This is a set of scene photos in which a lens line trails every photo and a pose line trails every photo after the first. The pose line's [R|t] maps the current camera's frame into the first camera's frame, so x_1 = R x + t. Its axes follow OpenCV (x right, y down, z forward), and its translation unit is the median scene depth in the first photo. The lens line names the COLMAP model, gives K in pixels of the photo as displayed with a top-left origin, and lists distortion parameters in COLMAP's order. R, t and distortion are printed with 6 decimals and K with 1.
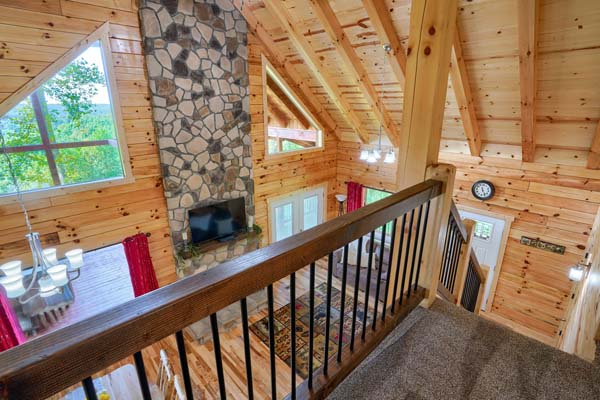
lens RADIAL K [[300.8, 0, 302.5], [0, 300.8, 196.8], [0, 0, 1]] dist [-0.047633, 0.023390]
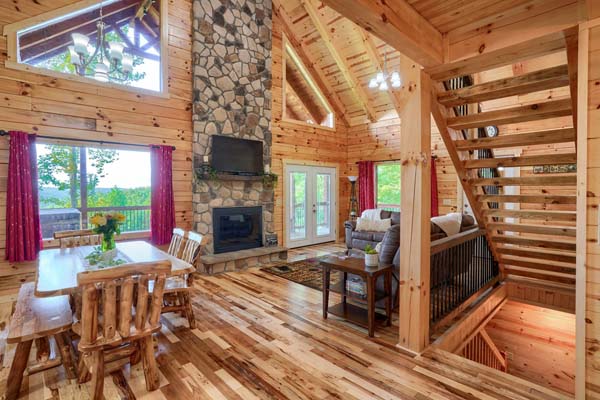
lens RADIAL K [[314.5, 0, 305.6], [0, 314.5, 199.8], [0, 0, 1]] dist [-0.050142, 0.024320]
pose [[0.999983, -0.000263, -0.005907, -0.039350], [-0.001475, 0.956332, -0.292280, 0.575035], [0.005726, 0.292284, 0.956314, -0.001546]]
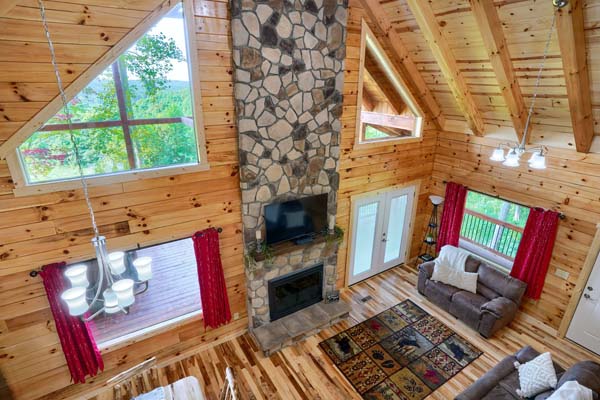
lens RADIAL K [[314.5, 0, 302.8], [0, 314.5, 196.2], [0, 0, 1]] dist [-0.050142, 0.024320]
pose [[0.978580, 0.083341, -0.188246, -0.104890], [-0.074954, 0.995869, 0.051253, -0.034643], [0.191739, -0.036045, 0.980784, 0.134178]]
